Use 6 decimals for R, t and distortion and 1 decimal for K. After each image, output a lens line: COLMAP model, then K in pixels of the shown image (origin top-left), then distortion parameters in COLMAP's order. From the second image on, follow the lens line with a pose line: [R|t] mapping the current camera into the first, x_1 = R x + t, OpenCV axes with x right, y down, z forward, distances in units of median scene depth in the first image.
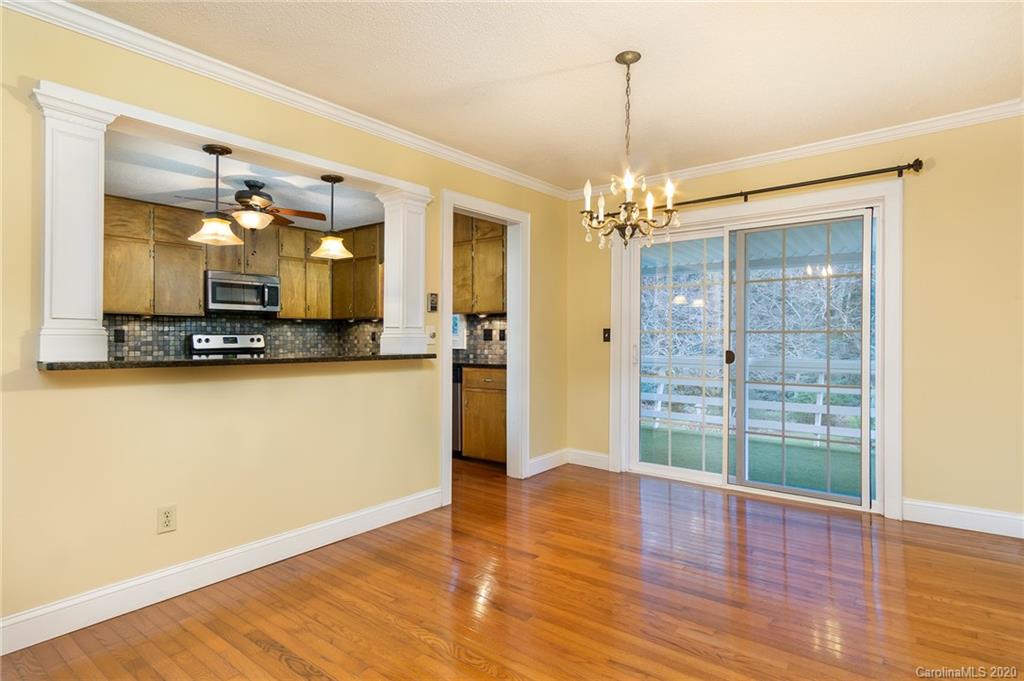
lens RADIAL K [[547.9, 0, 516.3], [0, 547.9, 338.6], [0, 0, 1]] dist [0.003798, 0.003345]
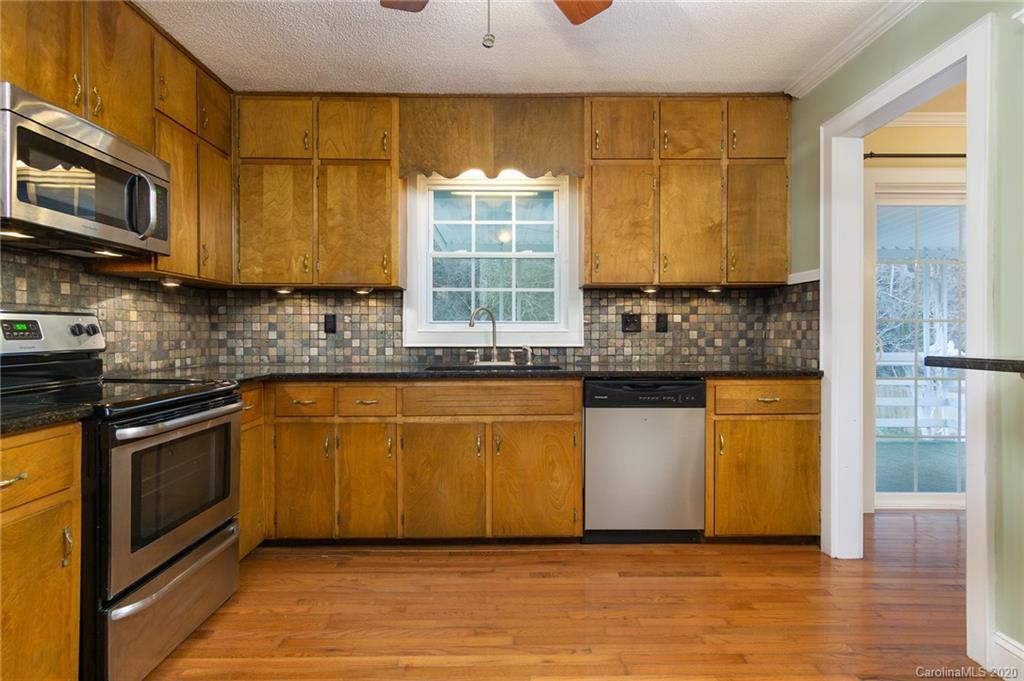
lens RADIAL K [[547.9, 0, 510.5], [0, 547.9, 338.2], [0, 0, 1]] dist [0.003798, 0.003345]
pose [[0.784323, -0.004393, 0.620337, -0.515351], [-0.000574, 0.999969, 0.007807, 0.005396], [-0.620352, -0.006479, 0.784296, 0.593538]]
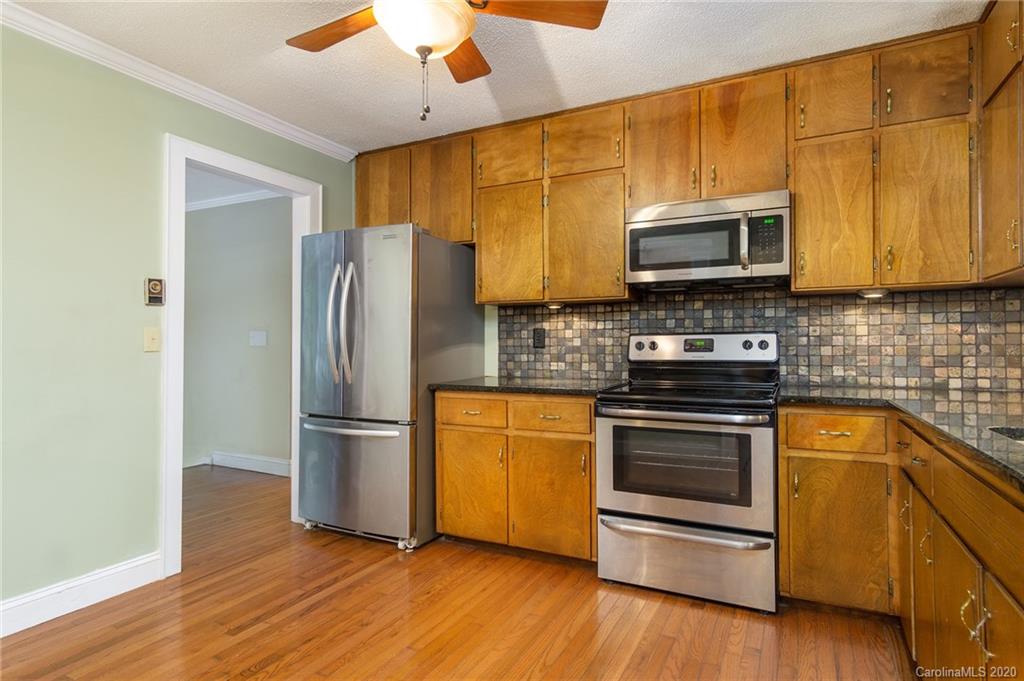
lens RADIAL K [[547.9, 0, 515.2], [0, 547.9, 339.4], [0, 0, 1]] dist [0.003798, 0.003345]
pose [[0.195148, -0.006820, -0.980750, -0.078727], [0.001047, 0.999977, -0.006745, 0.000910], [0.980773, 0.000290, 0.195151, 0.773793]]
